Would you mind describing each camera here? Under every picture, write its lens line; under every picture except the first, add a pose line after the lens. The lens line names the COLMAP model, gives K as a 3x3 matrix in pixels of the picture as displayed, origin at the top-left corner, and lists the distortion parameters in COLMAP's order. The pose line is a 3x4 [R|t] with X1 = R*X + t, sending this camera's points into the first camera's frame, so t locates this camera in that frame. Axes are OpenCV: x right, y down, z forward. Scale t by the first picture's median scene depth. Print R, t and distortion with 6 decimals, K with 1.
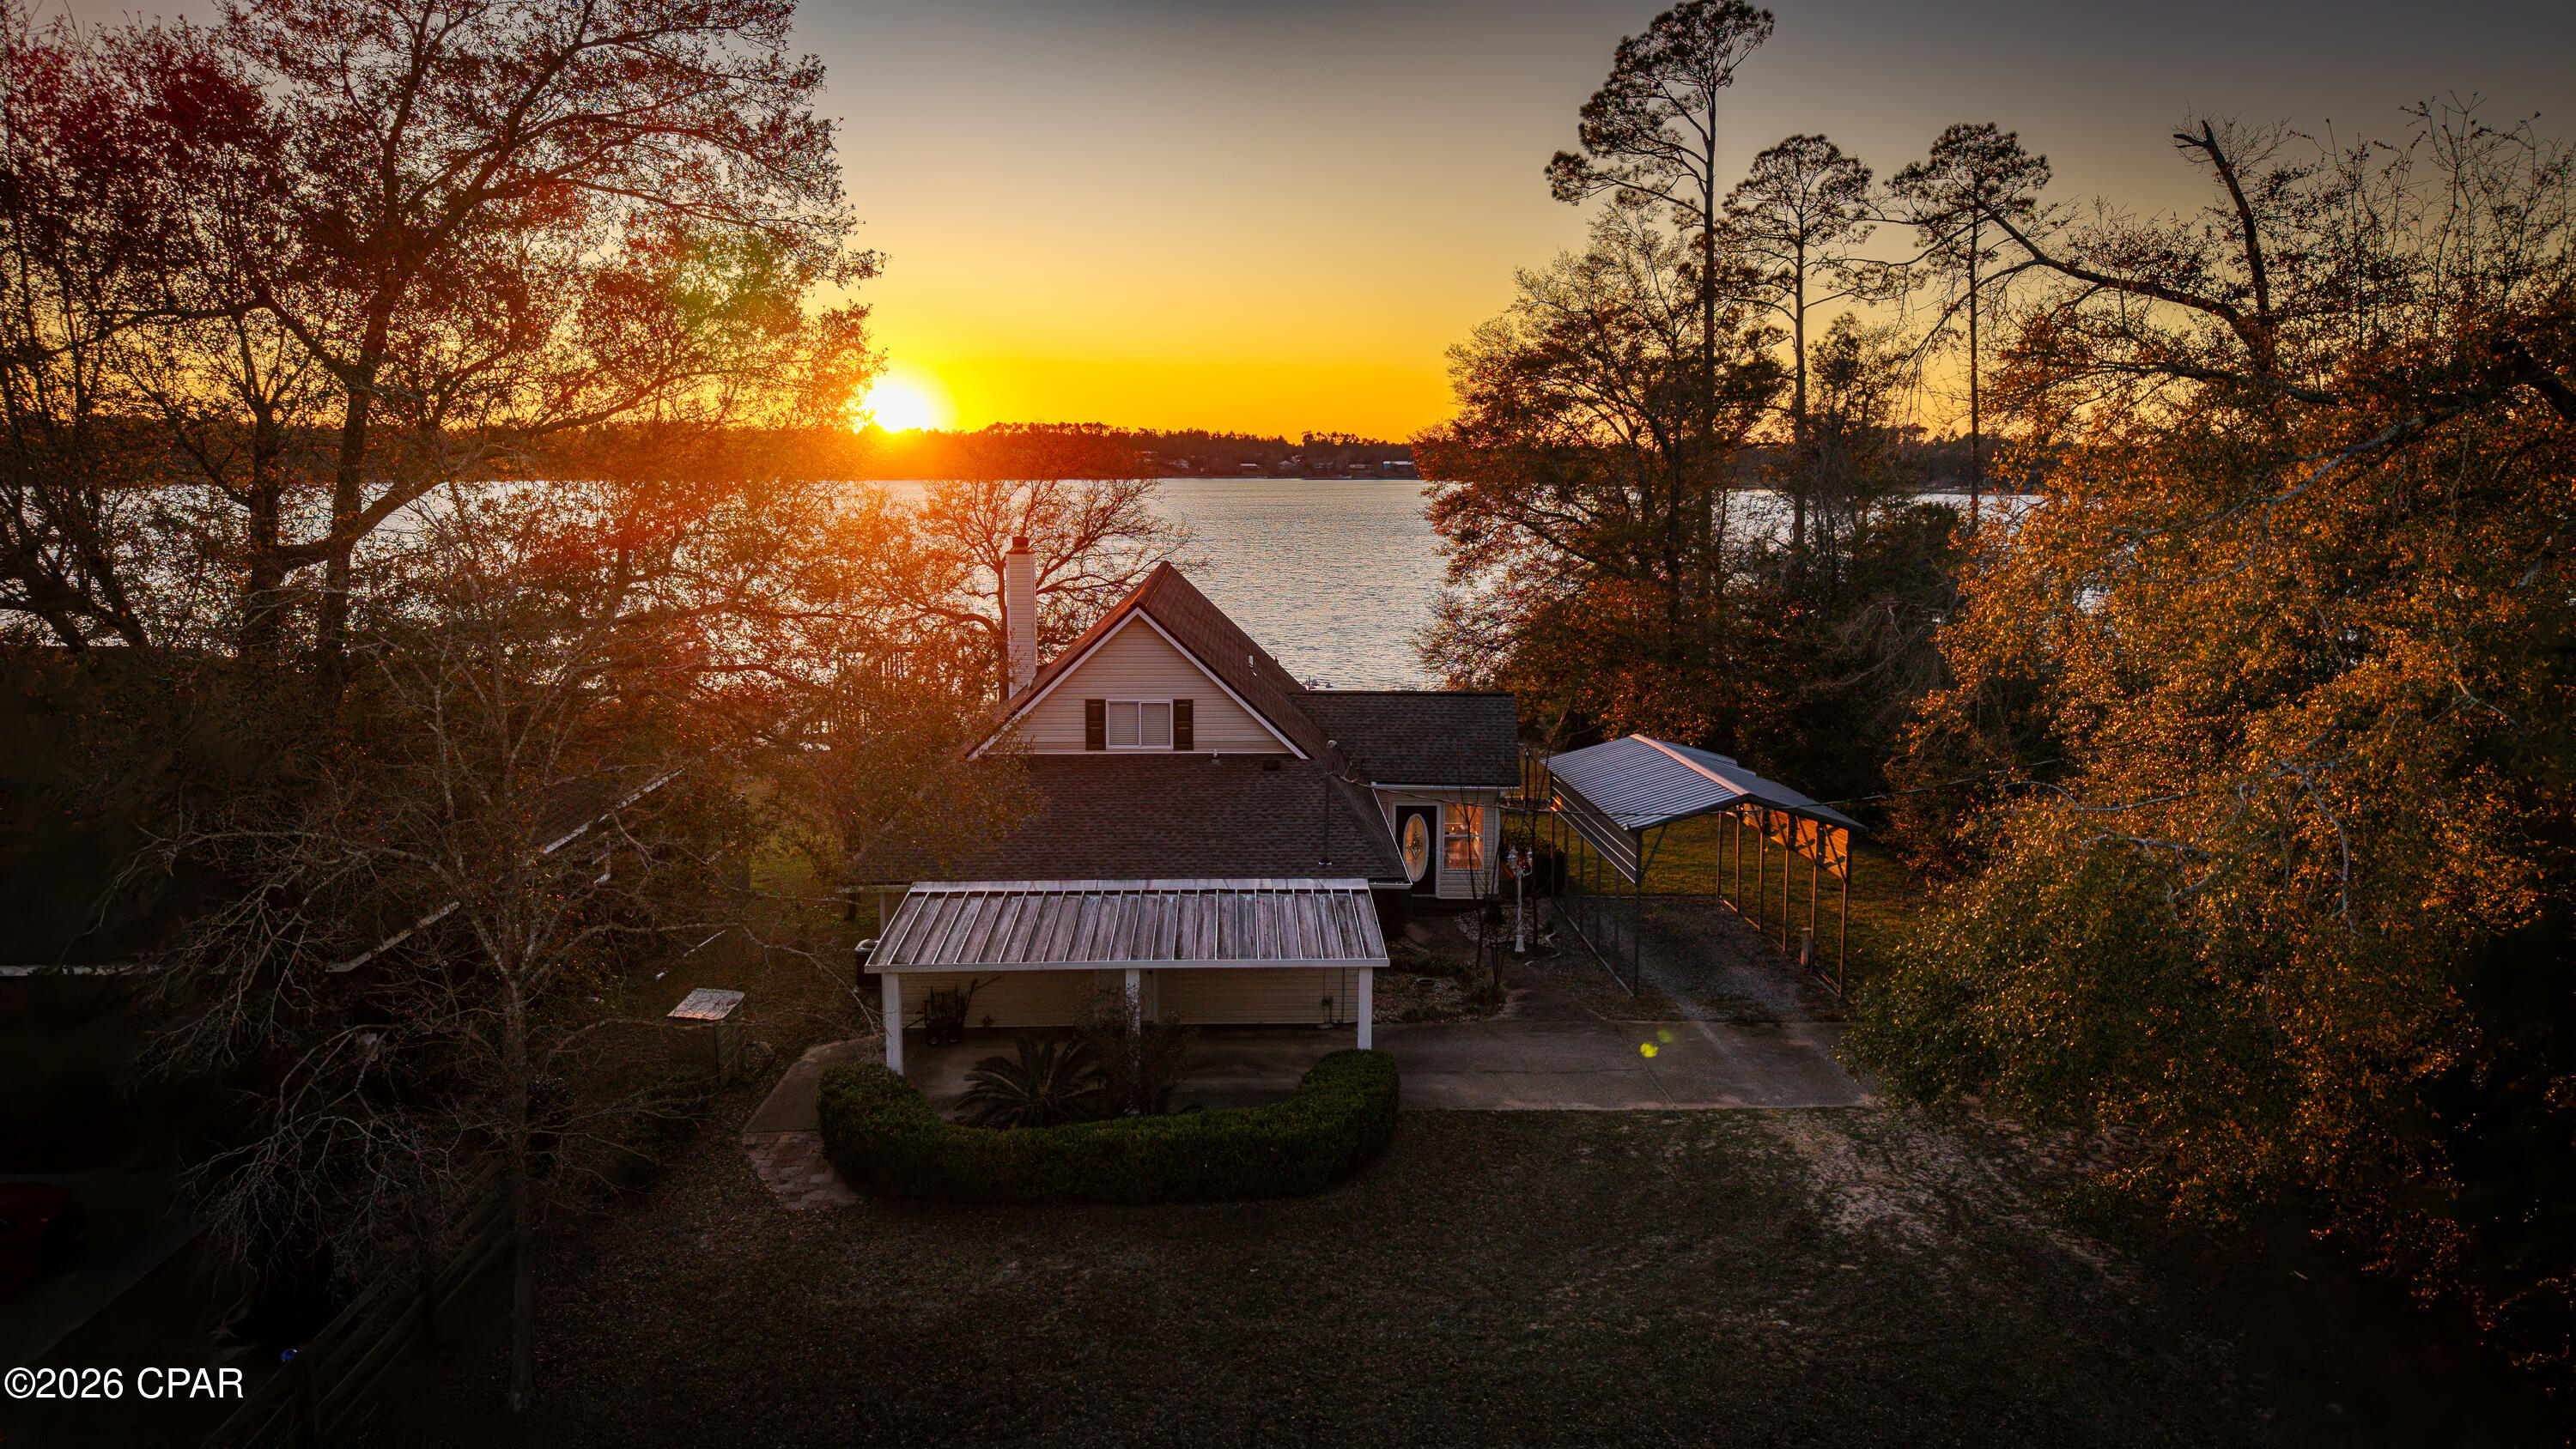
lens RADIAL K [[1671.9, 0, 1288.4], [0, 1671.9, 836.6], [0, 0, 1]] dist [0.040525, -0.138866]
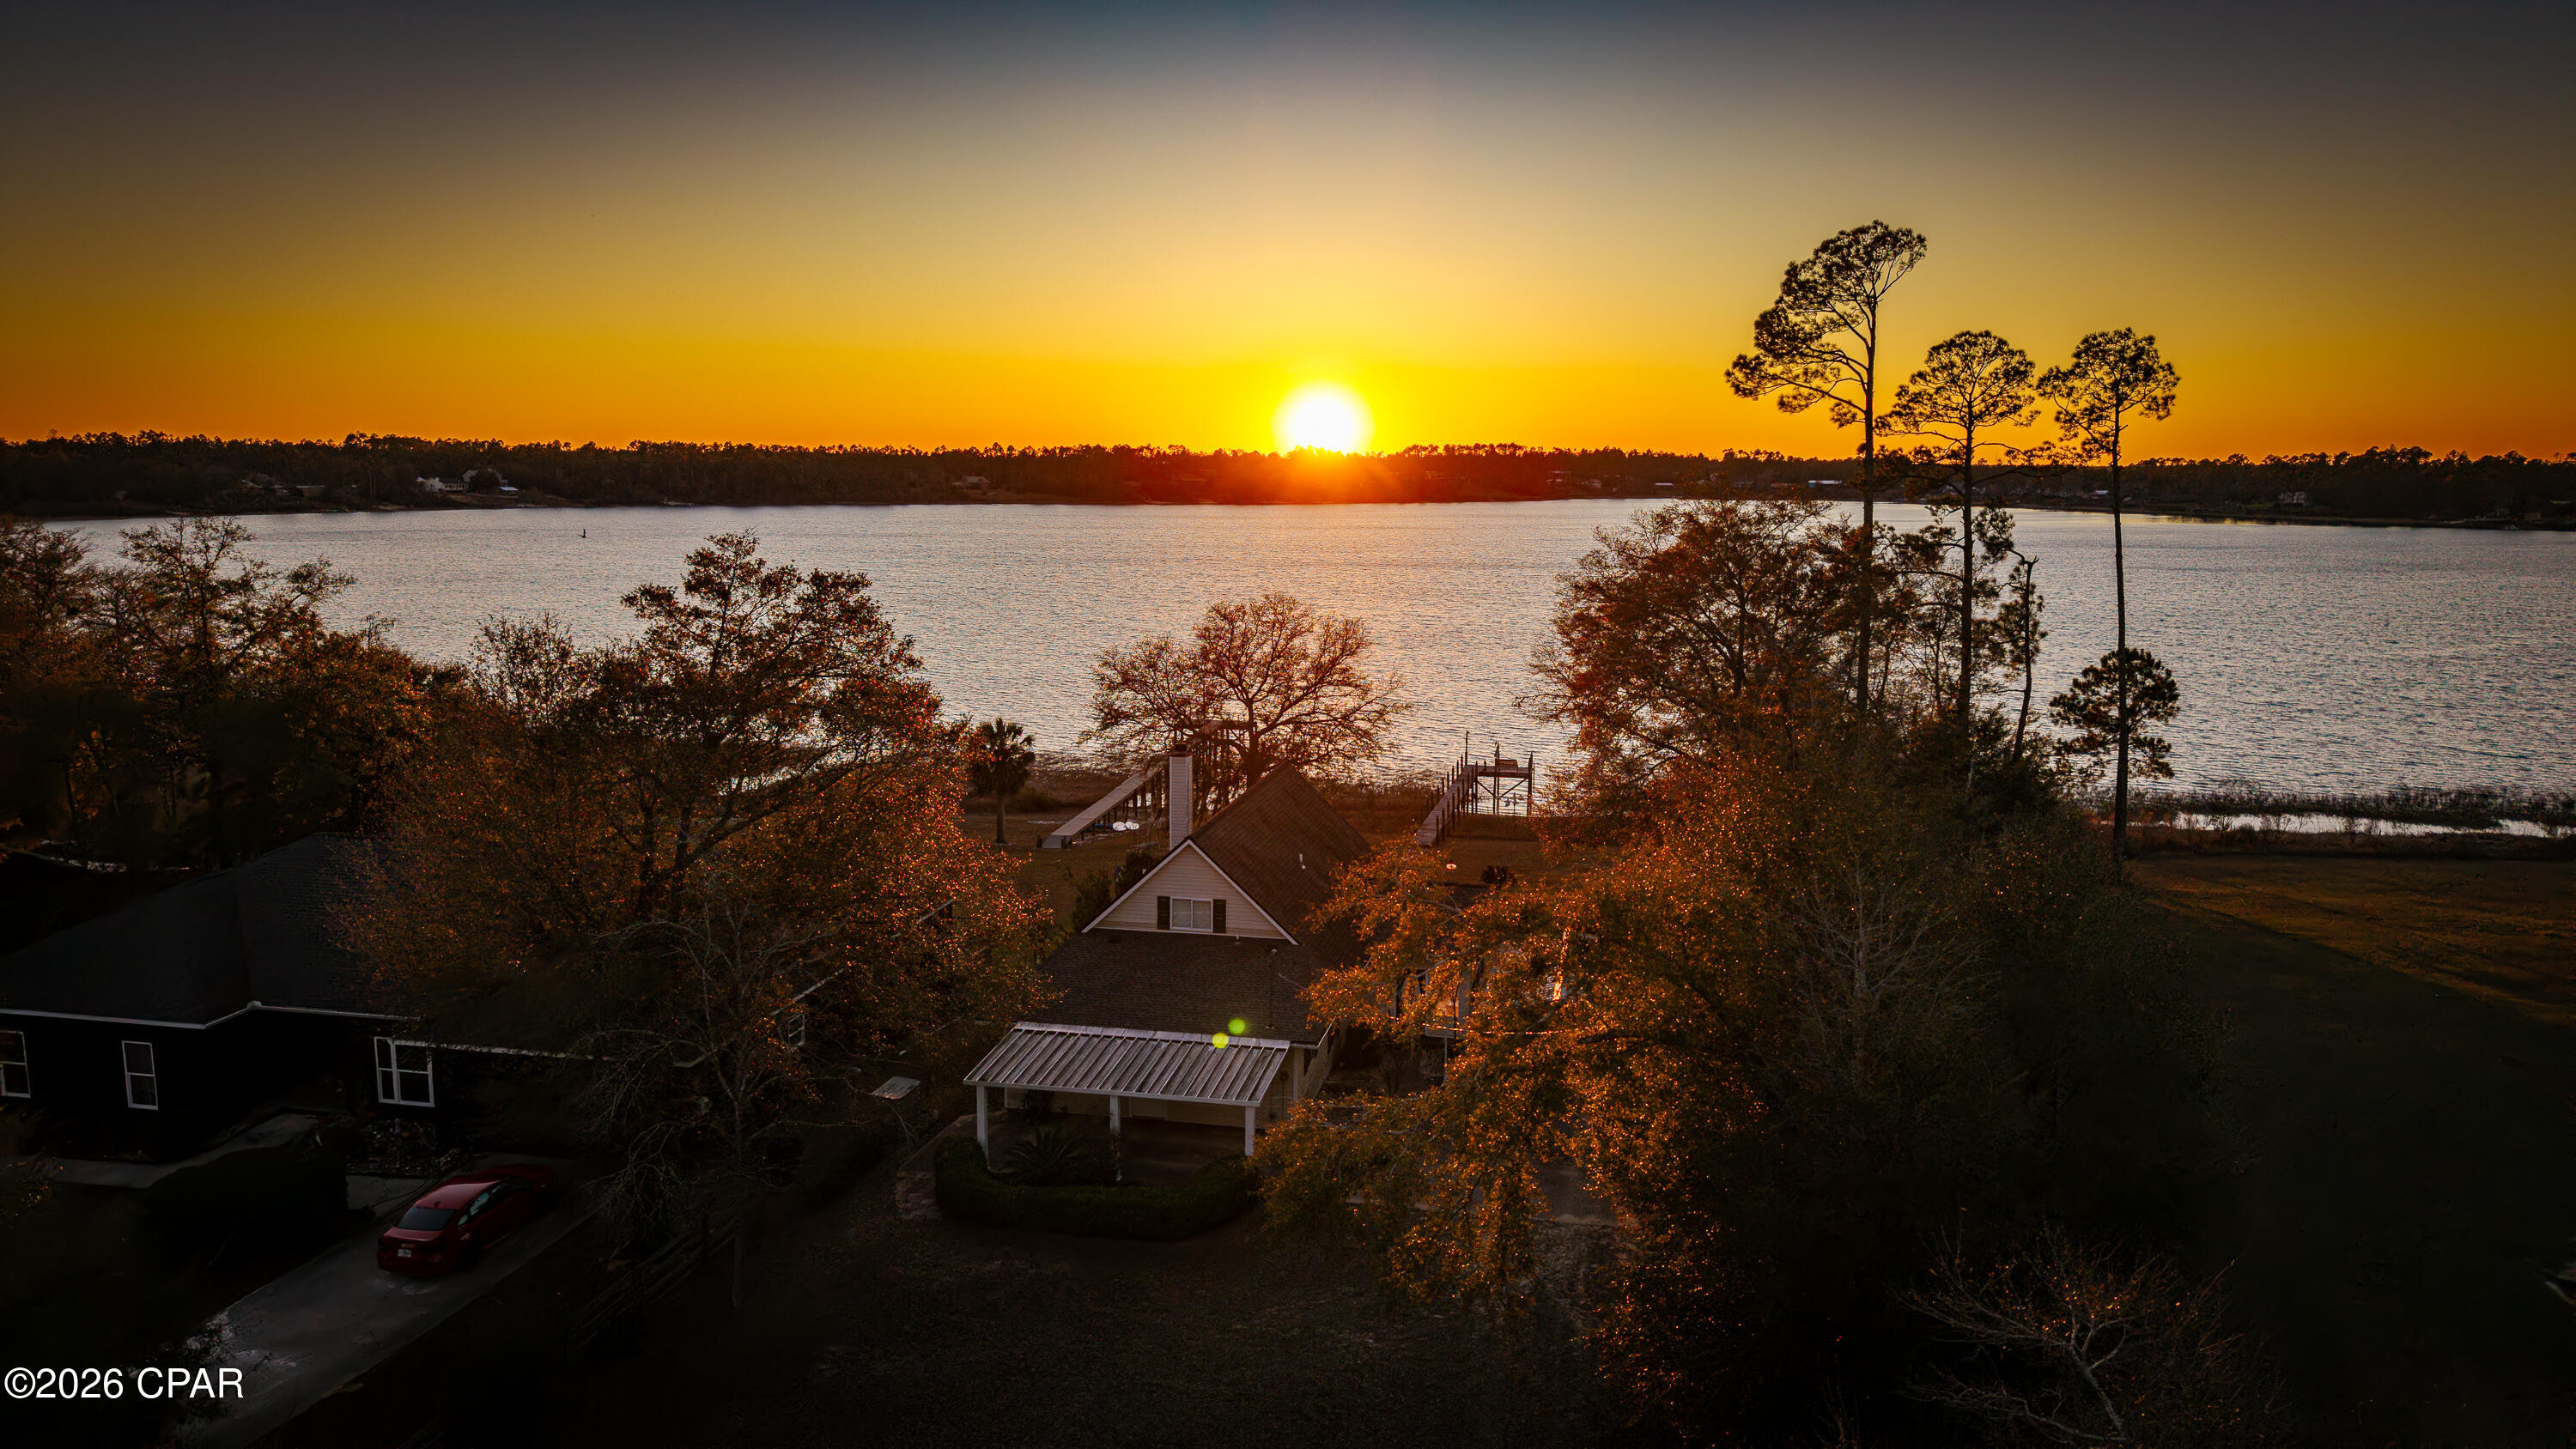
lens RADIAL K [[1711.5, 0, 1288.0], [0, 1711.5, 724.5], [0, 0, 1]] dist [0.008425, -0.001697]
pose [[0.969399, 0.033389, -0.243211, 0.158396], [-0.050715, 0.996574, -0.065327, -0.061109], [0.240197, 0.075662, 0.967771, -0.212258]]
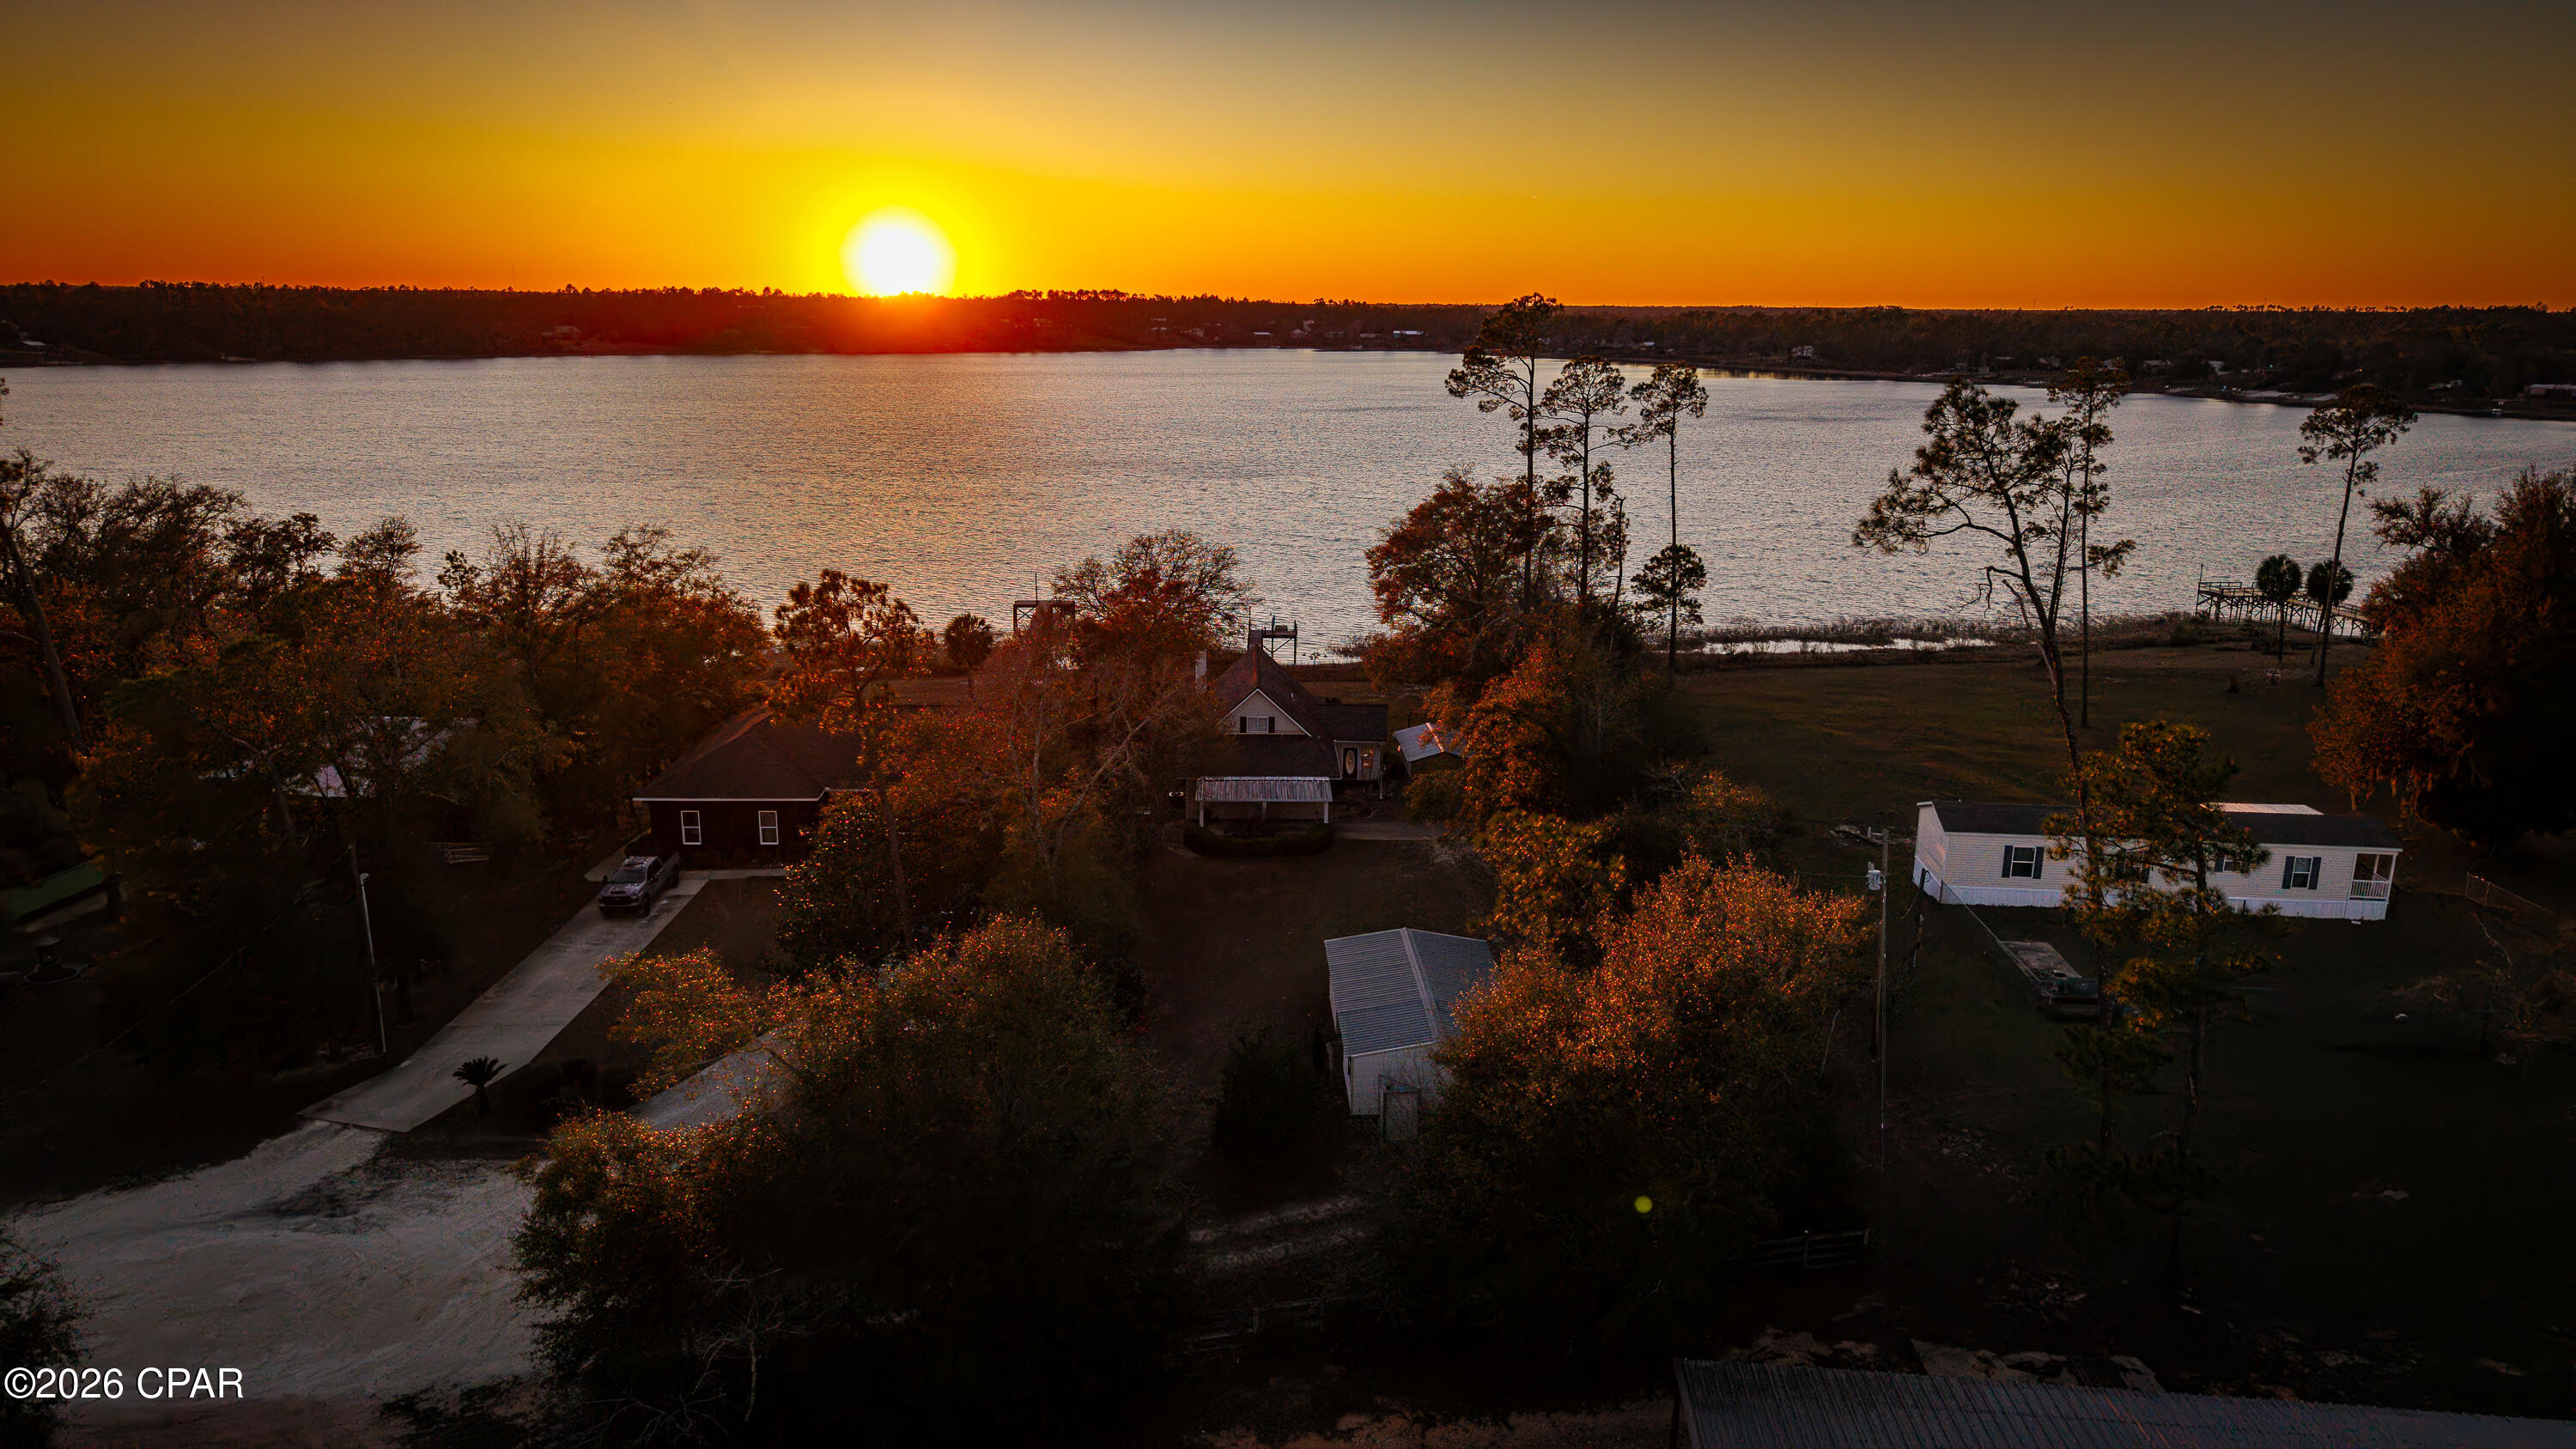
lens RADIAL K [[1730.4, 0, 1287.5], [0, 1730.4, 736.5], [0, 0, 1]] dist [0.056204, -0.000527]
pose [[0.999971, 0.004075, -0.006434, -0.005574], [-0.003893, 0.999599, 0.028037, -0.058401], [0.006546, -0.028011, 0.999586, -0.948676]]
